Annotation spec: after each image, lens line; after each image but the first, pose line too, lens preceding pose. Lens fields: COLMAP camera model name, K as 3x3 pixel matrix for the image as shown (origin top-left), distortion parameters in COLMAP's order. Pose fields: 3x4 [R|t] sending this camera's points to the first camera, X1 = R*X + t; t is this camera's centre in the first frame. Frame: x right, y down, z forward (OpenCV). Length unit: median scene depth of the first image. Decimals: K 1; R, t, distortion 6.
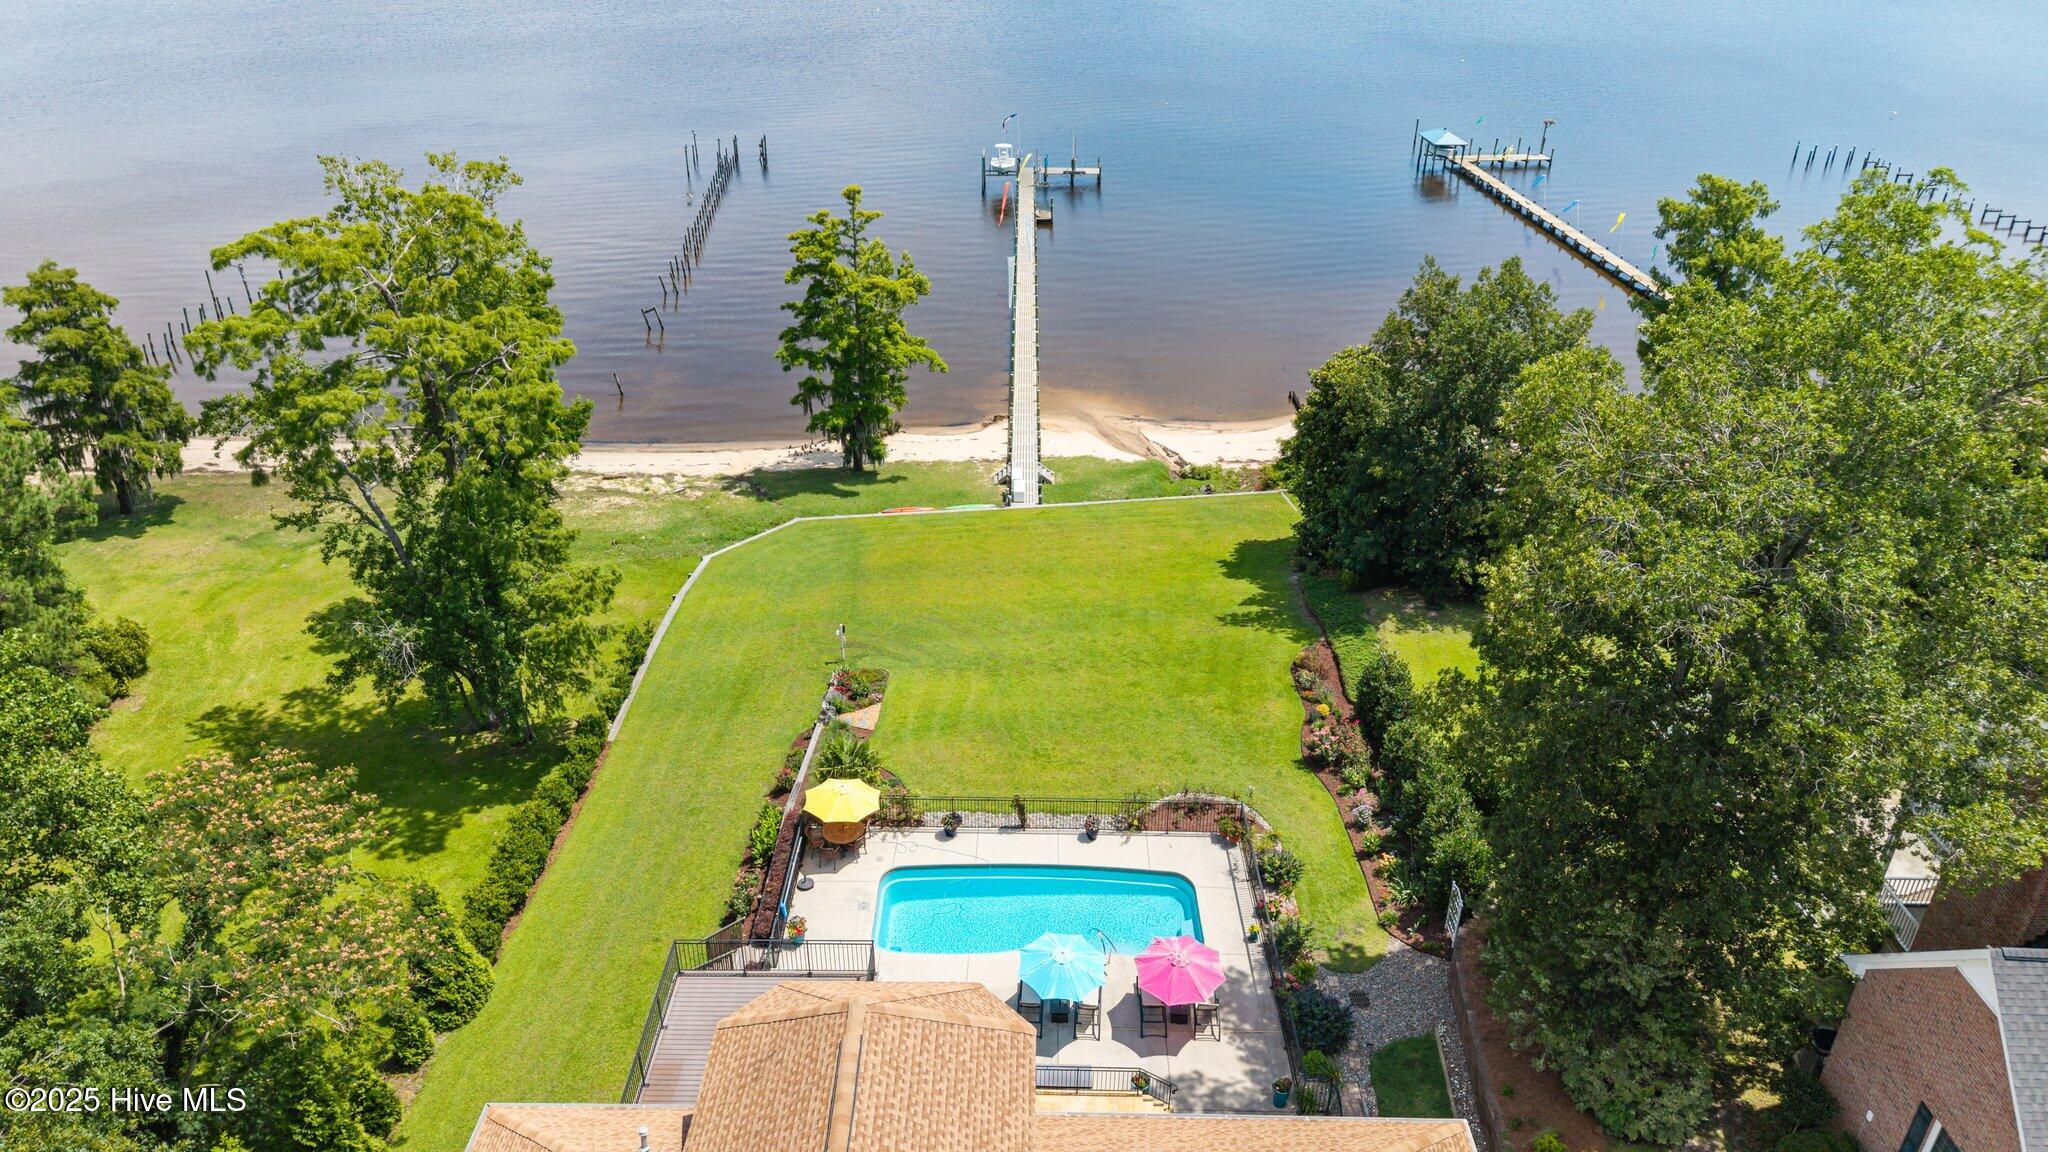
lens RADIAL K [[1353.2, 0, 1024.0], [0, 1353.2, 576.0], [0, 0, 1]] dist [0.163384, -0.304994]
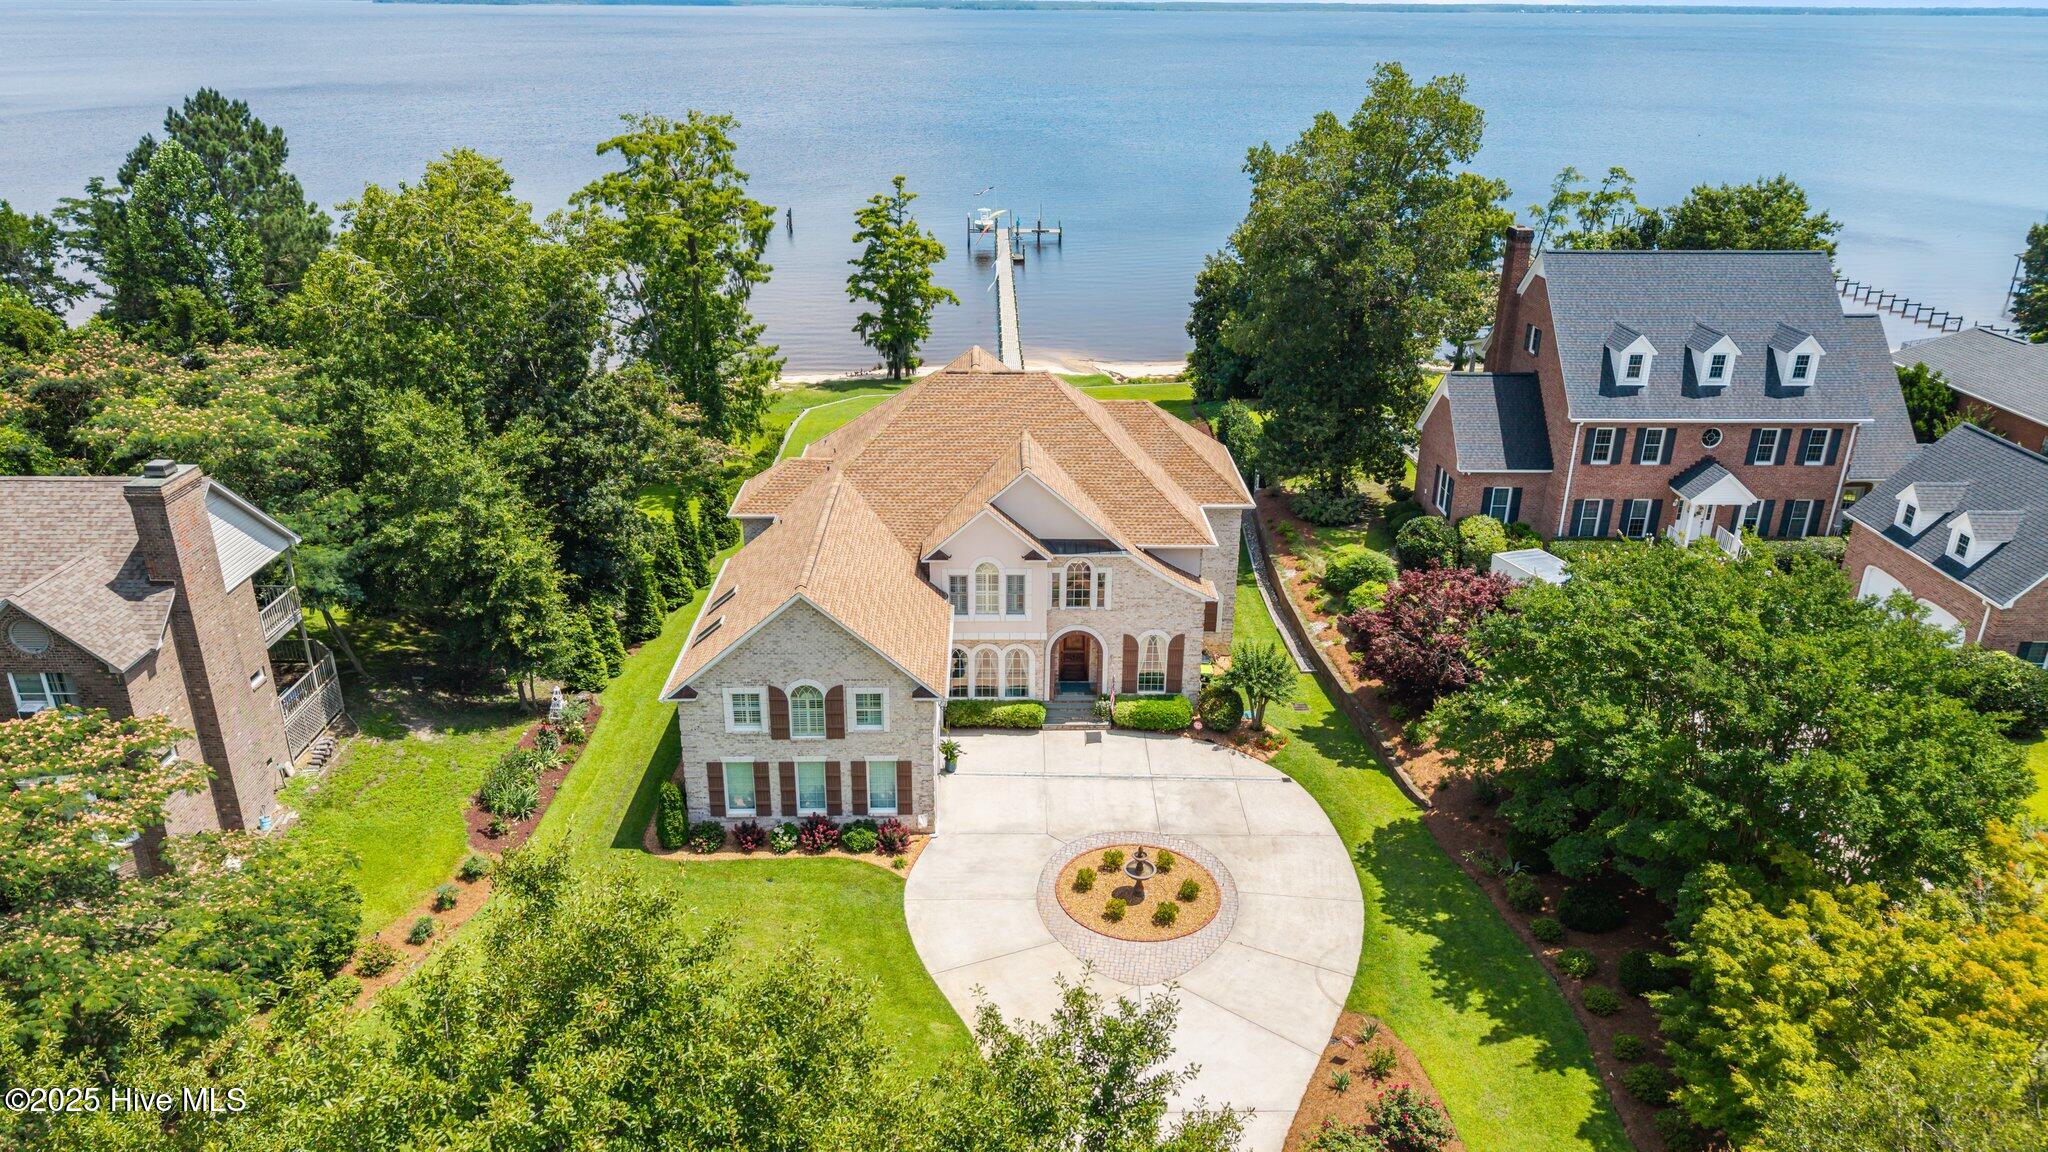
lens RADIAL K [[1351.0, 0, 1011.3], [0, 1351.0, 606.1], [0, 0, 1]] dist [0.003863, -0.002558]
pose [[0.999770, -0.015035, 0.015318, -0.027681], [0.016140, 0.997071, -0.074764, 0.276556], [-0.014149, 0.074994, 0.997084, -0.417782]]
